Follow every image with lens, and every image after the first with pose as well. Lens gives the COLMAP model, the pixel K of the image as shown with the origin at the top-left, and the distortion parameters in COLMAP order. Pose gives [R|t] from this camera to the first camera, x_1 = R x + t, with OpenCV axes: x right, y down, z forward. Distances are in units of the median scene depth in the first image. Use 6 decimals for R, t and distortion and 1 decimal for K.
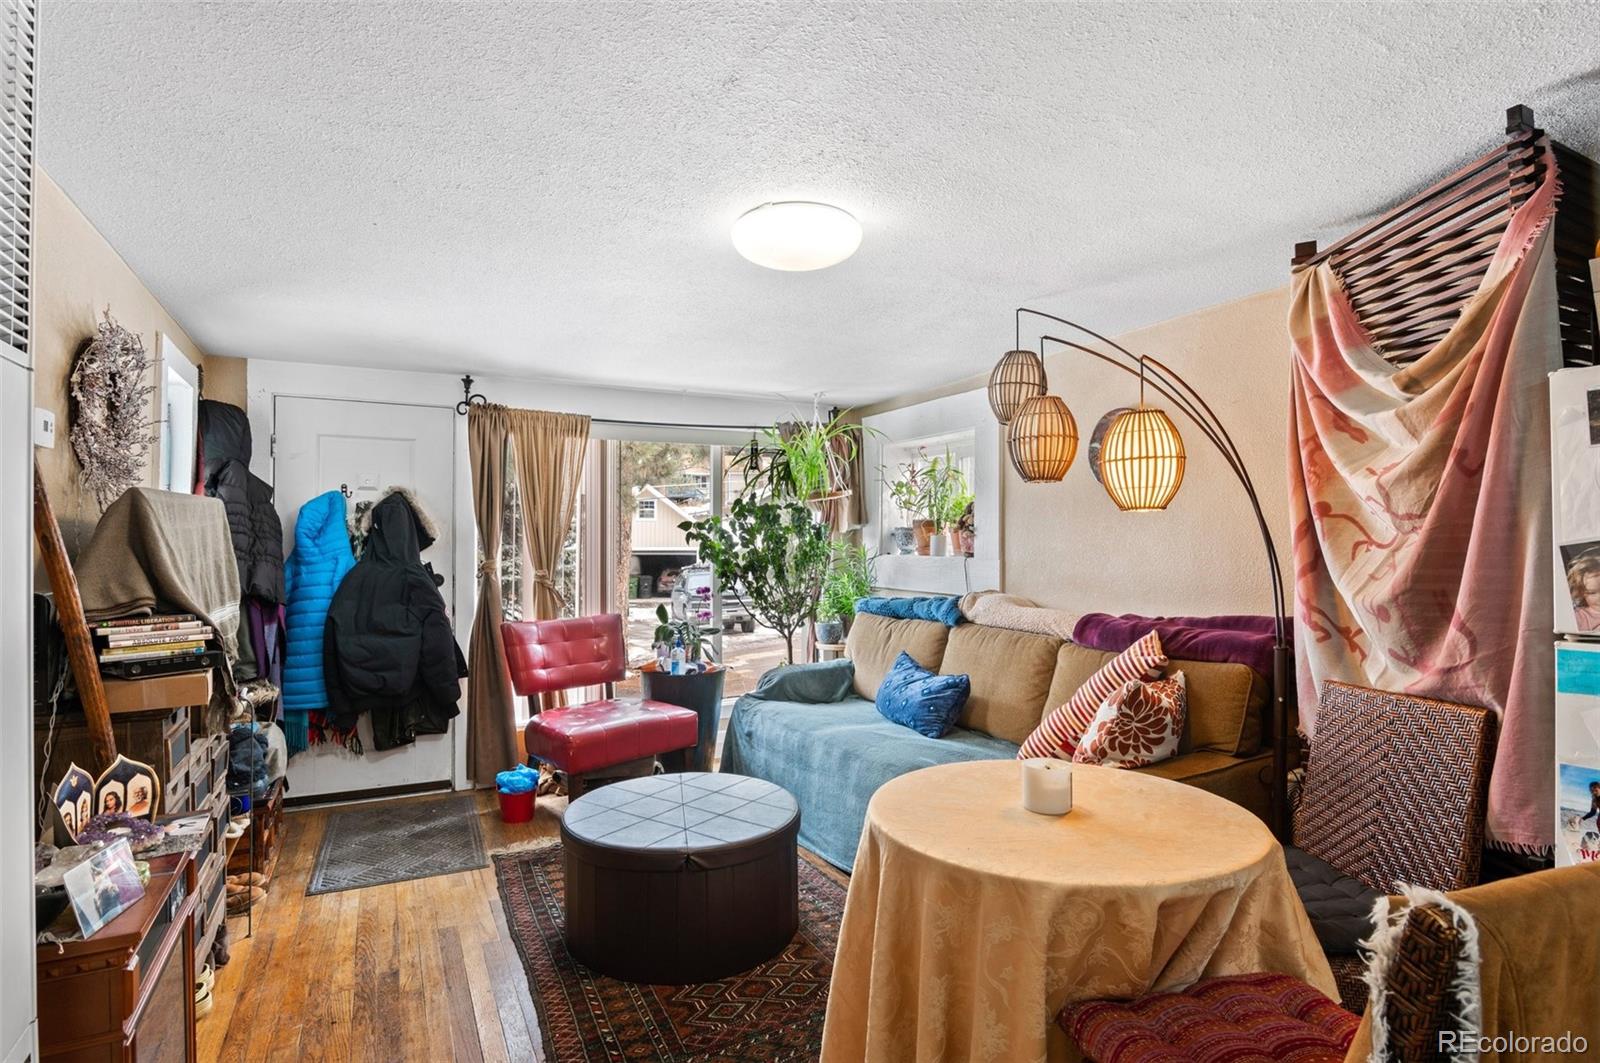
lens RADIAL K [[786.1, 0, 796.9], [0, 786.1, 536.6], [0, 0, 1]] dist [-0.026202, 0.000016]
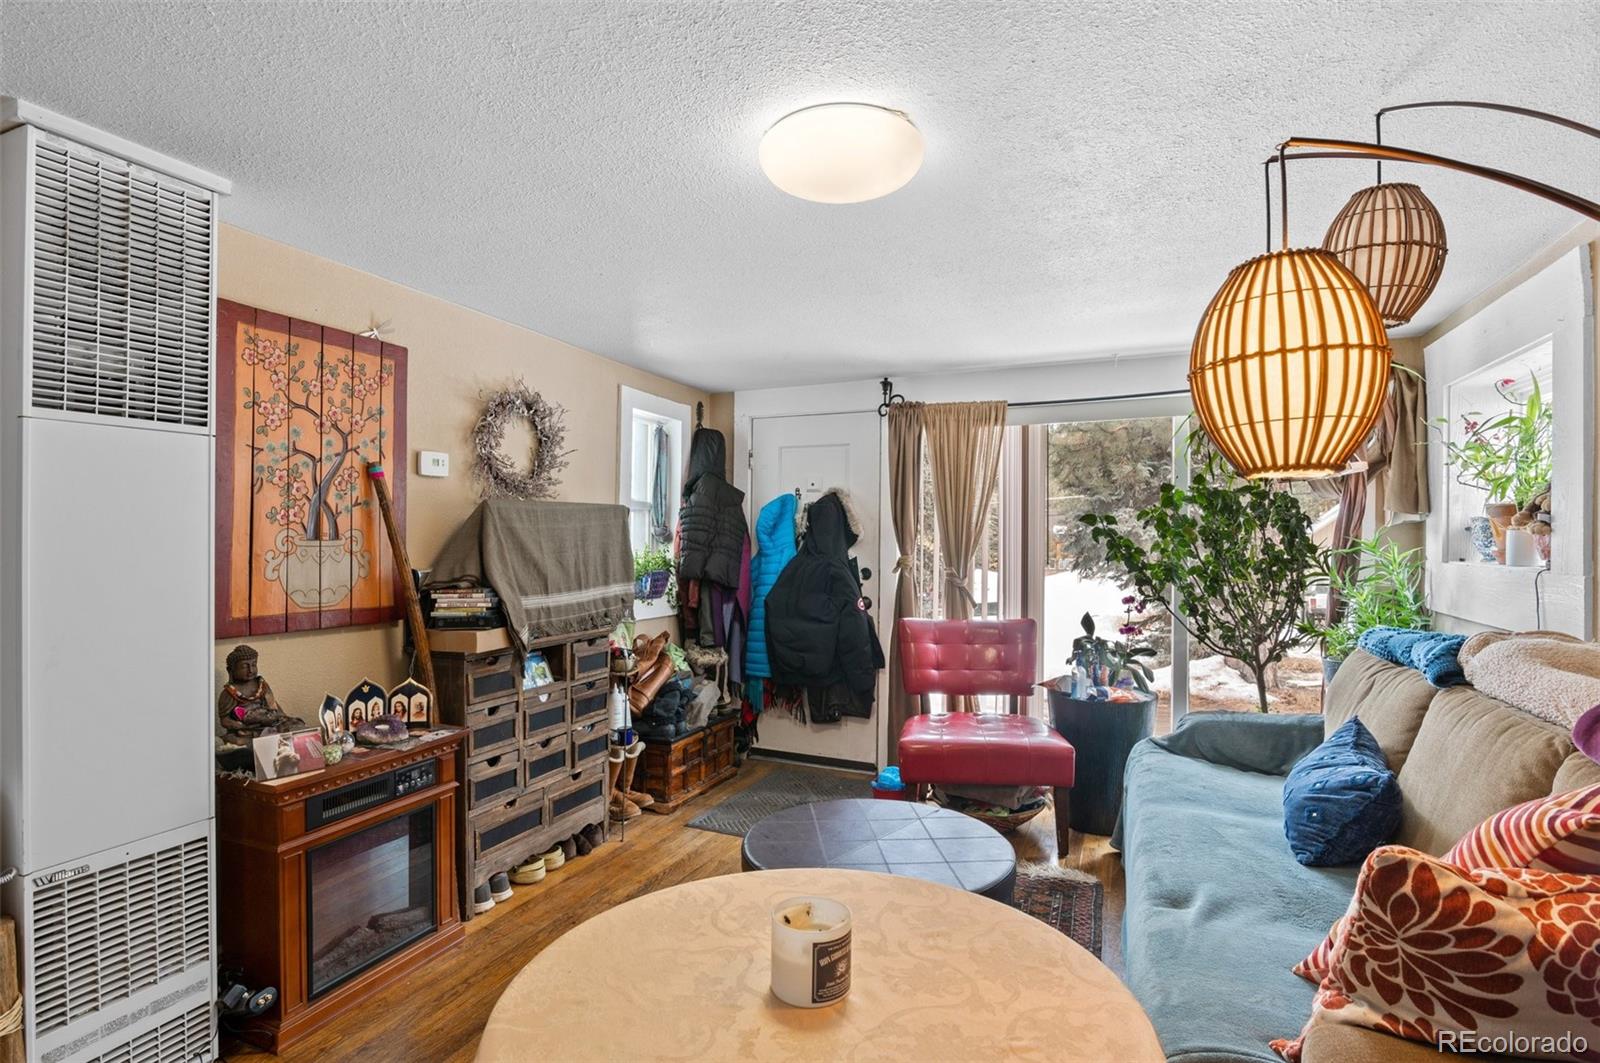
lens RADIAL K [[786.1, 0, 796.5], [0, 786.1, 528.6], [0, 0, 1]] dist [-0.026202, 0.000016]
pose [[0.629335, -0.004360, -0.777122, 0.340373], [0.000686, 0.999987, -0.005055, -0.000556], [0.777134, 0.002648, 0.629329, 0.269842]]
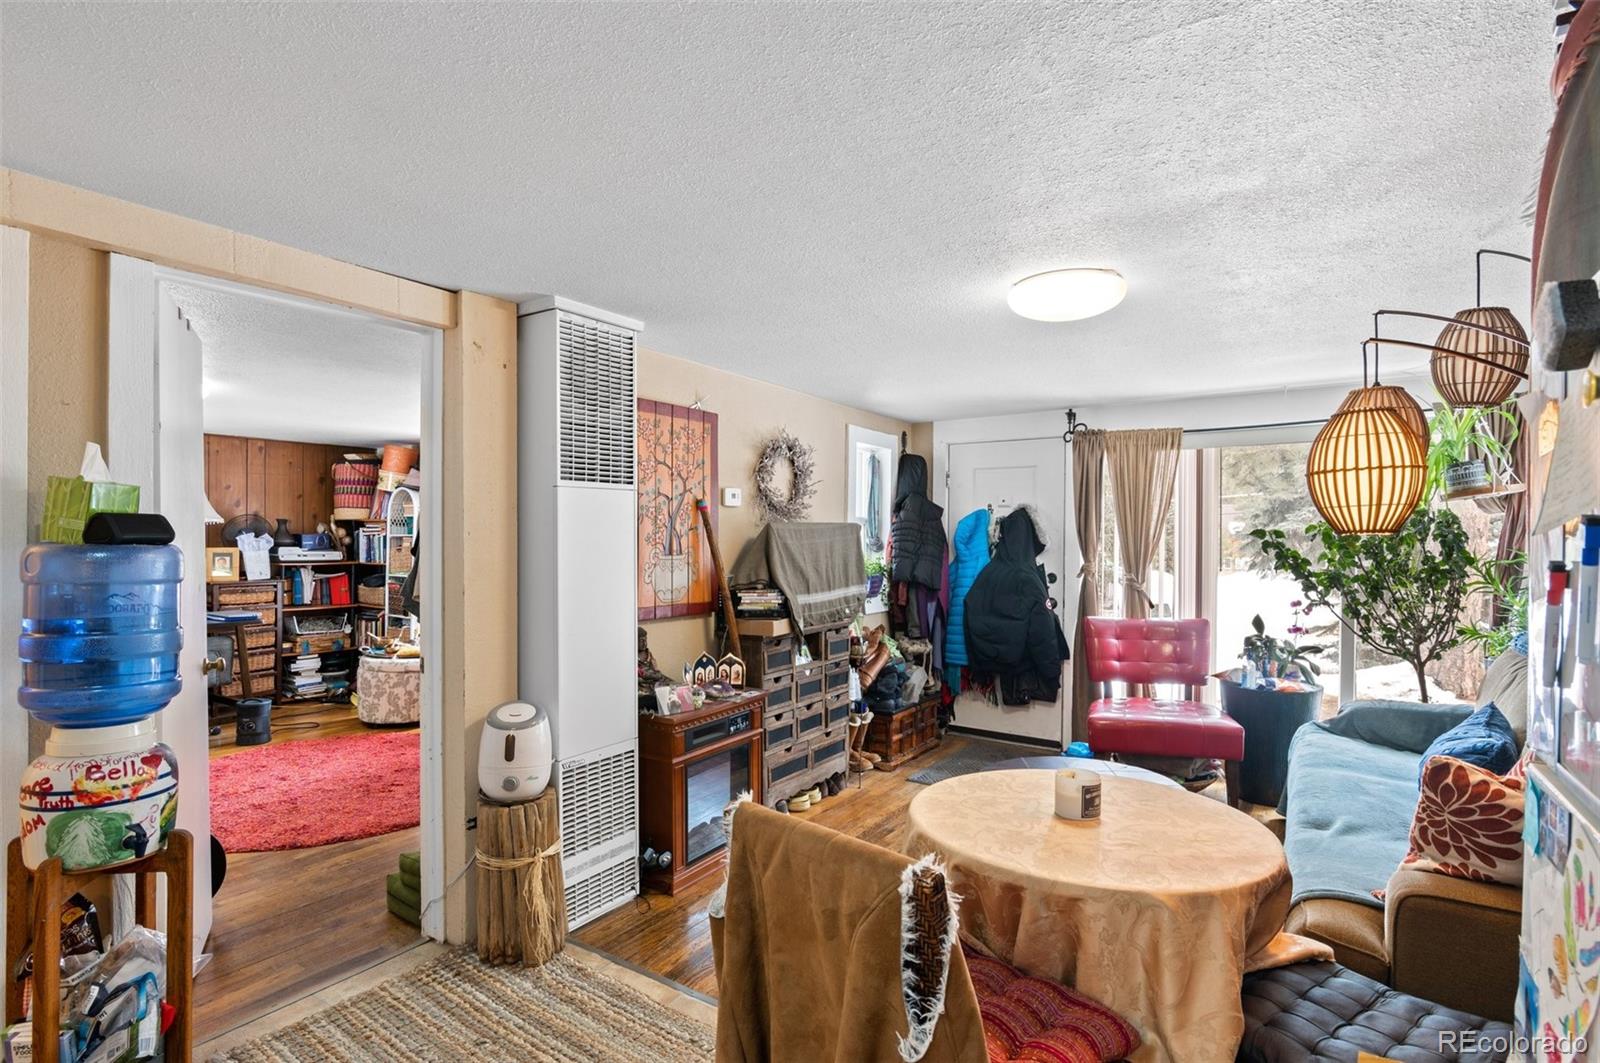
lens RADIAL K [[786.1, 0, 795.3], [0, 786.1, 538.0], [0, 0, 1]] dist [-0.026202, 0.000016]
pose [[0.470308, 0.005658, -0.882484, 0.479468], [0.004627, 0.999950, 0.008877, -0.022210], [0.882490, -0.008258, 0.470258, 0.062104]]
